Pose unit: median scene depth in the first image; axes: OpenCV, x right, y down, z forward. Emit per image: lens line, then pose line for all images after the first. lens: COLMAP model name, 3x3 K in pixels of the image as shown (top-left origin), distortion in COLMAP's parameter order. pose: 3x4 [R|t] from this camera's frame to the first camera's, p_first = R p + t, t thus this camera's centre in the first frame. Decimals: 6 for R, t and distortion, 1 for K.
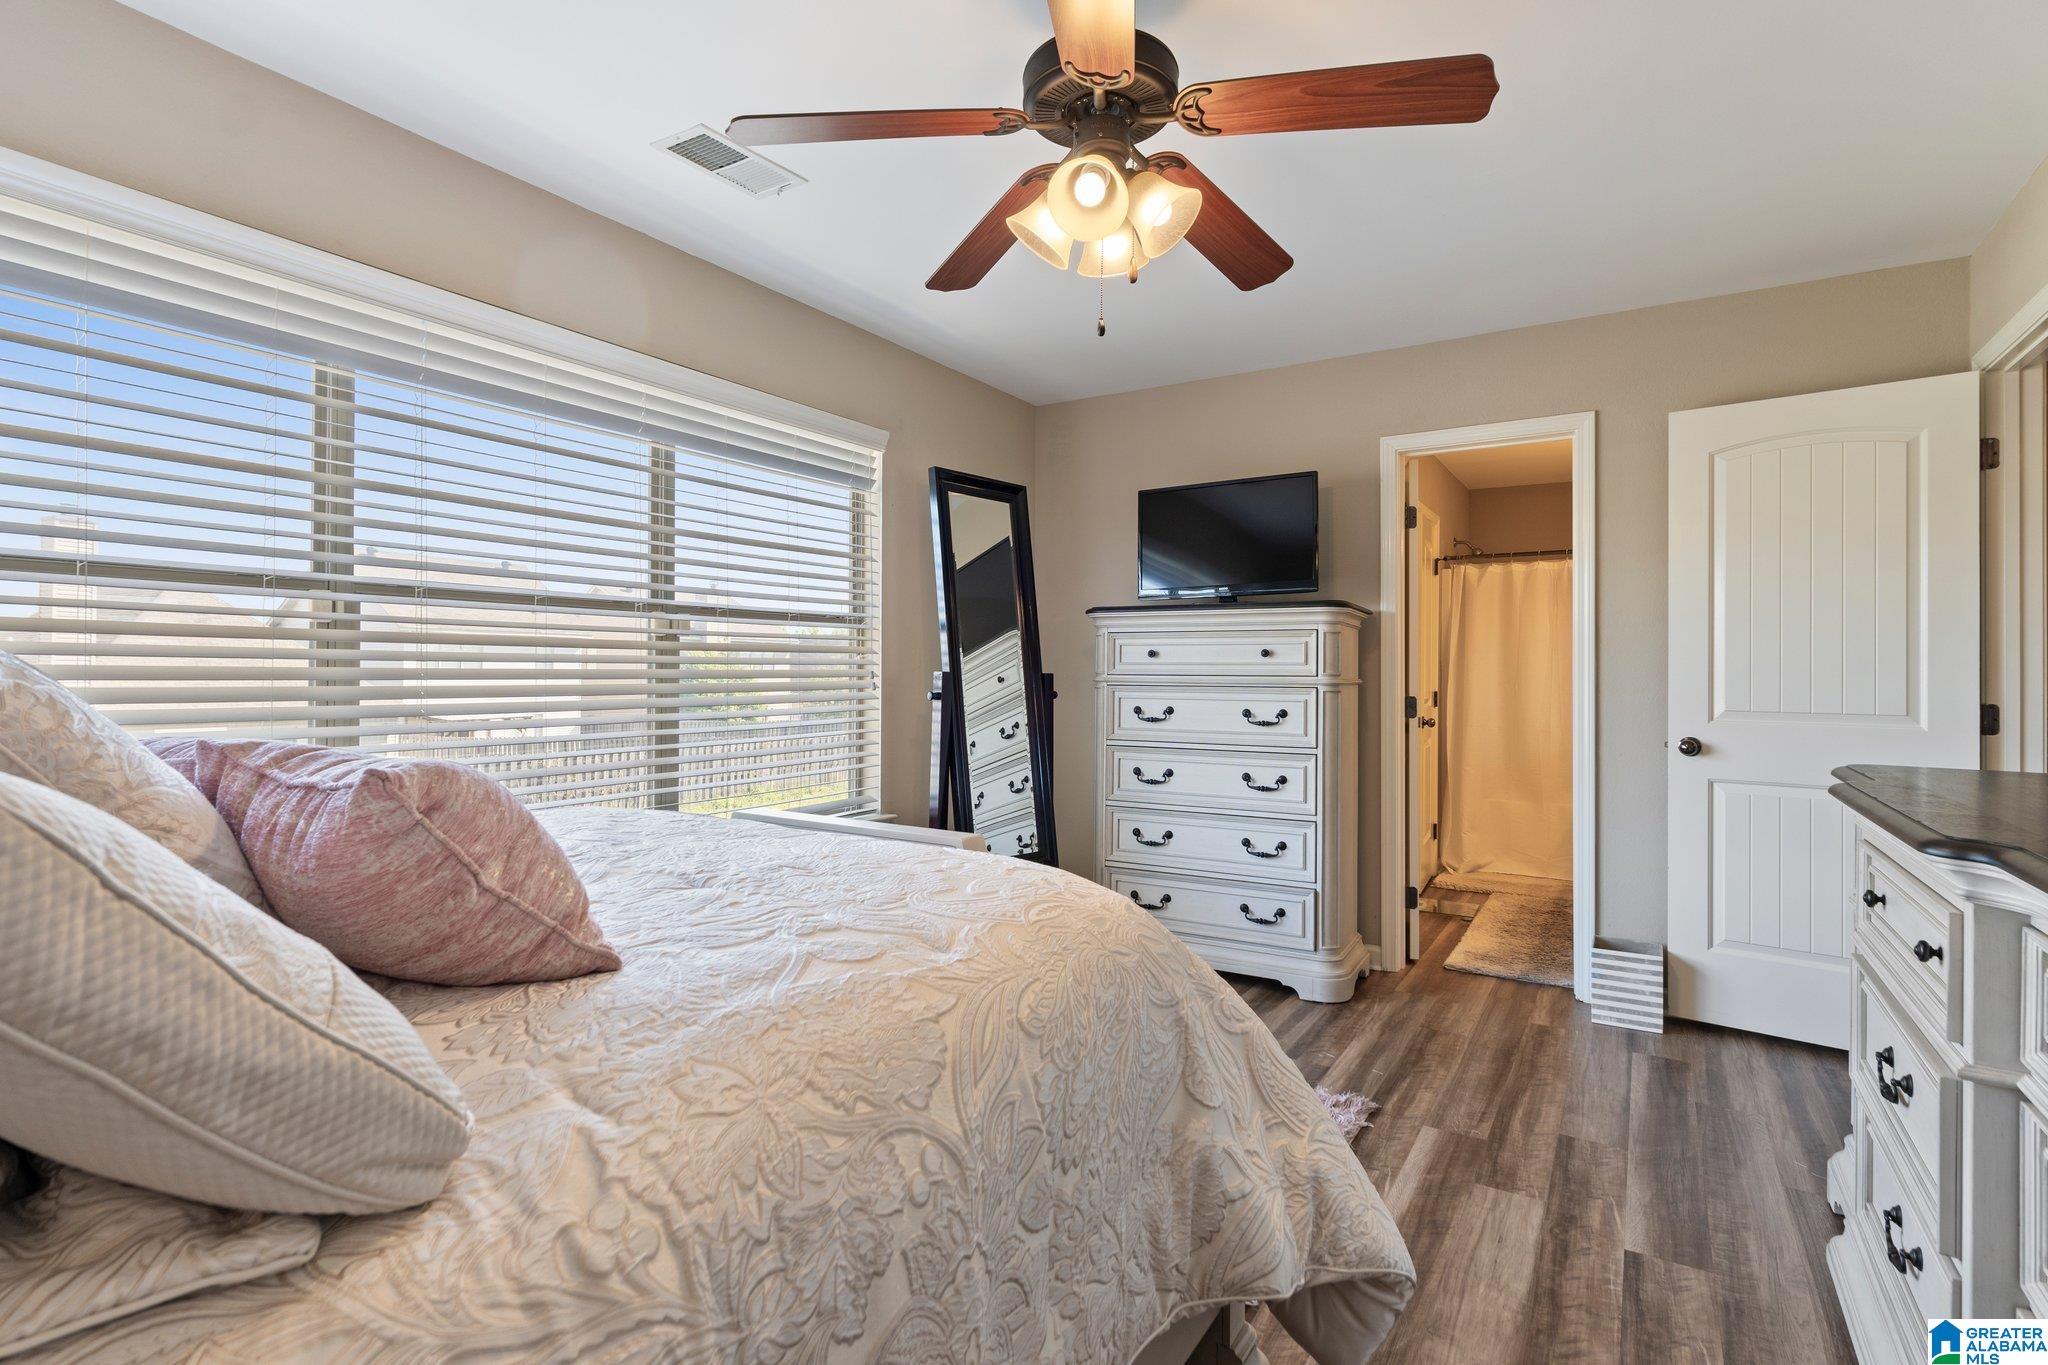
lens RADIAL K [[1014.4, 0, 1073.9], [0, 1014.4, 669.3], [0, 0, 1]] dist [0.030475, 0.000338]
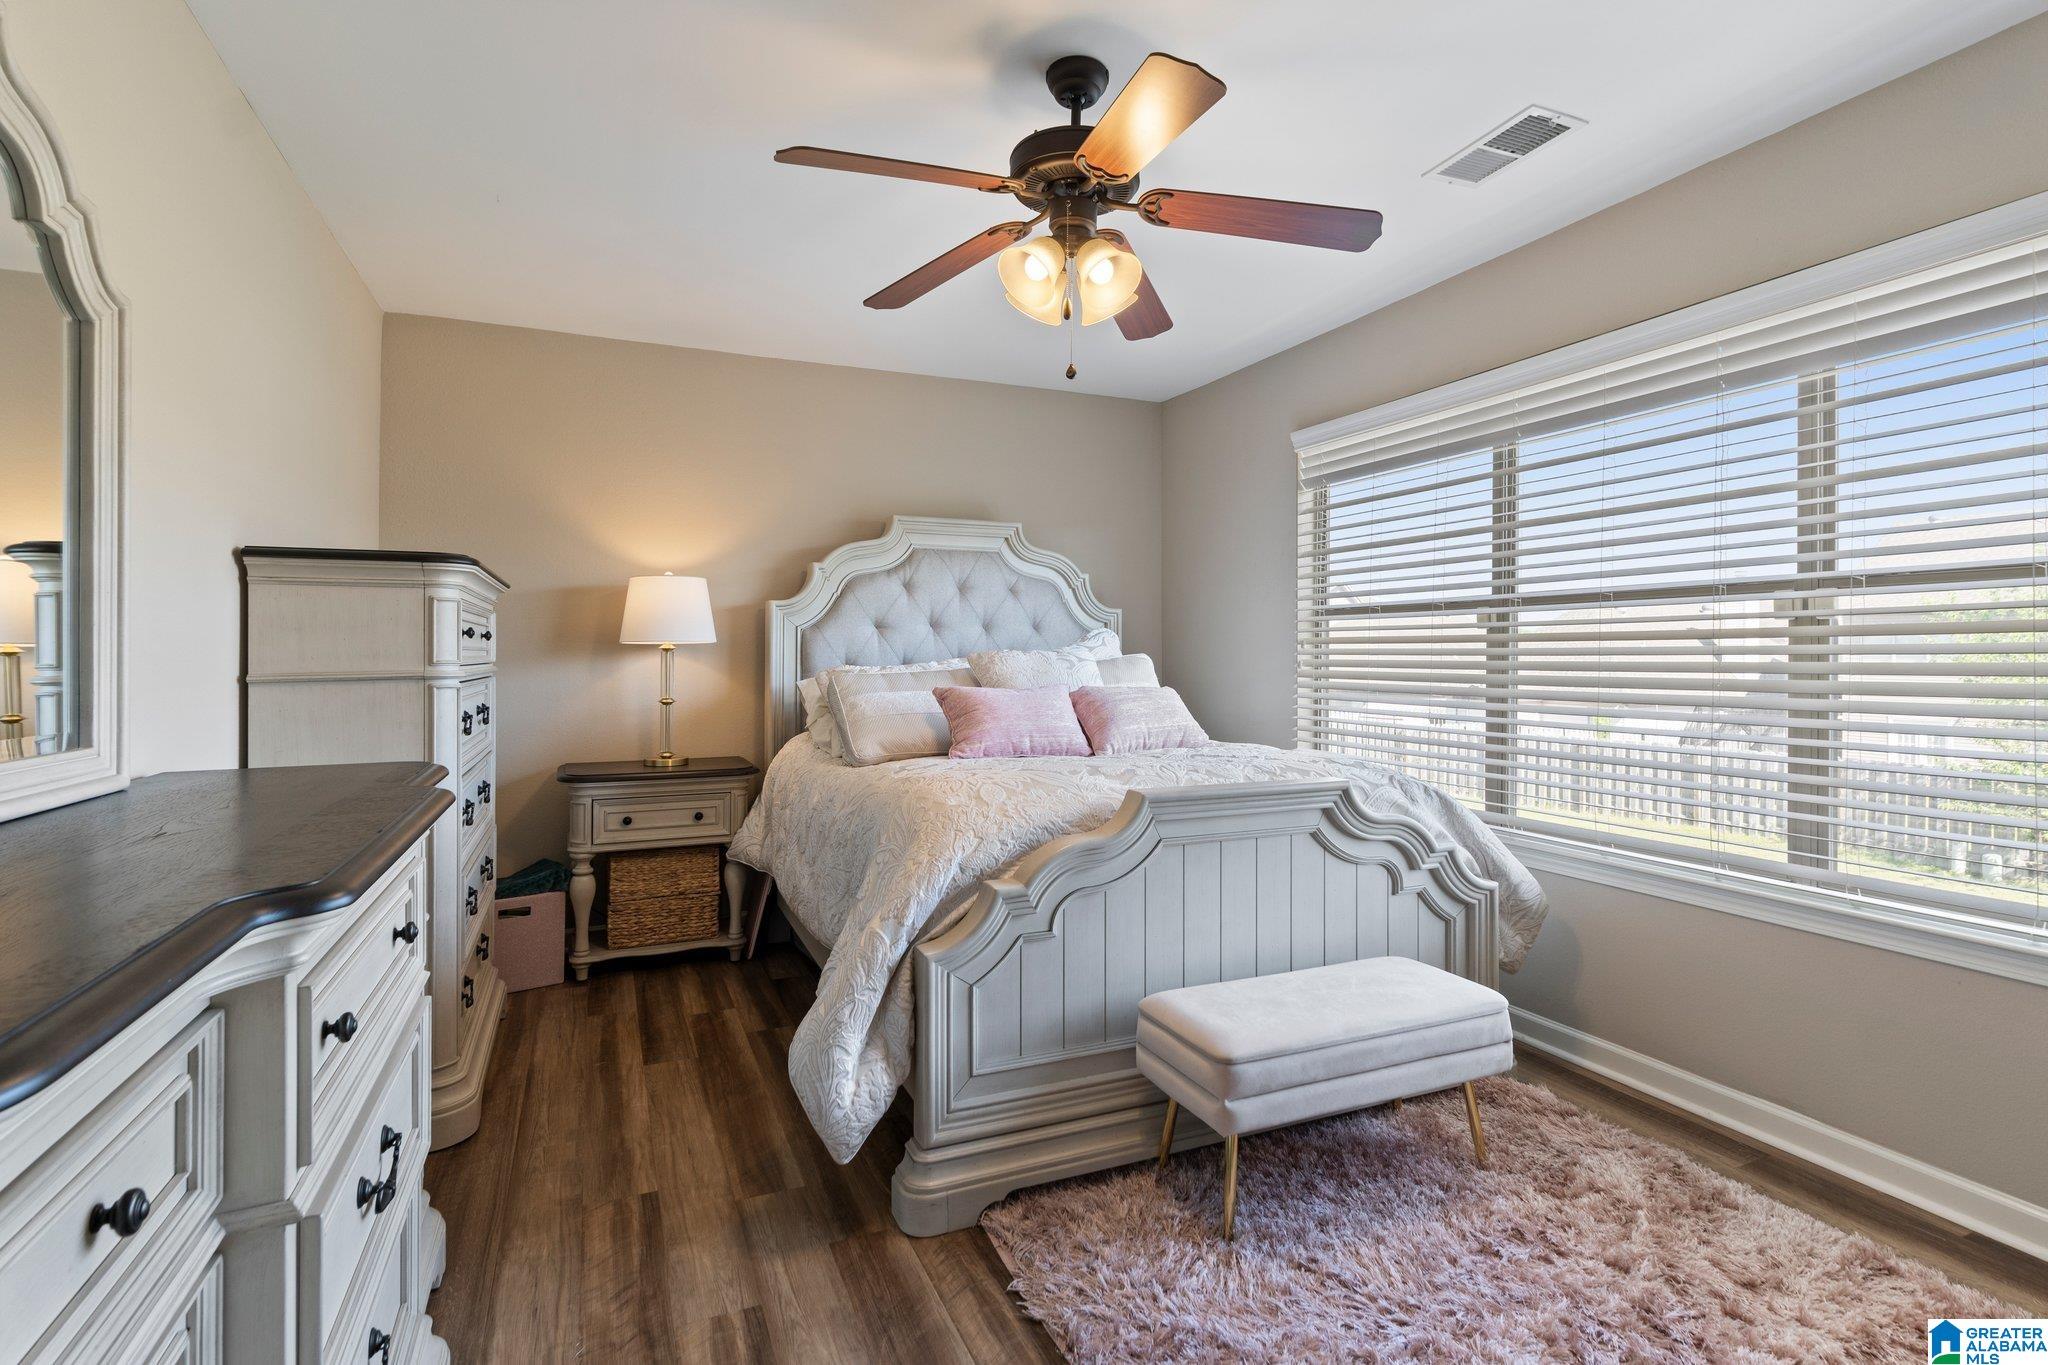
lens RADIAL K [[983.0, 0, 1035.4], [0, 983.0, 669.1], [0, 0, 1]] dist [0.002068, -0.000218]
pose [[-0.595343, -0.000214, -0.803472, 0.697305], [-0.006776, 0.999966, 0.004755, 0.007171], [0.803443, 0.008275, -0.595324, 1.223880]]
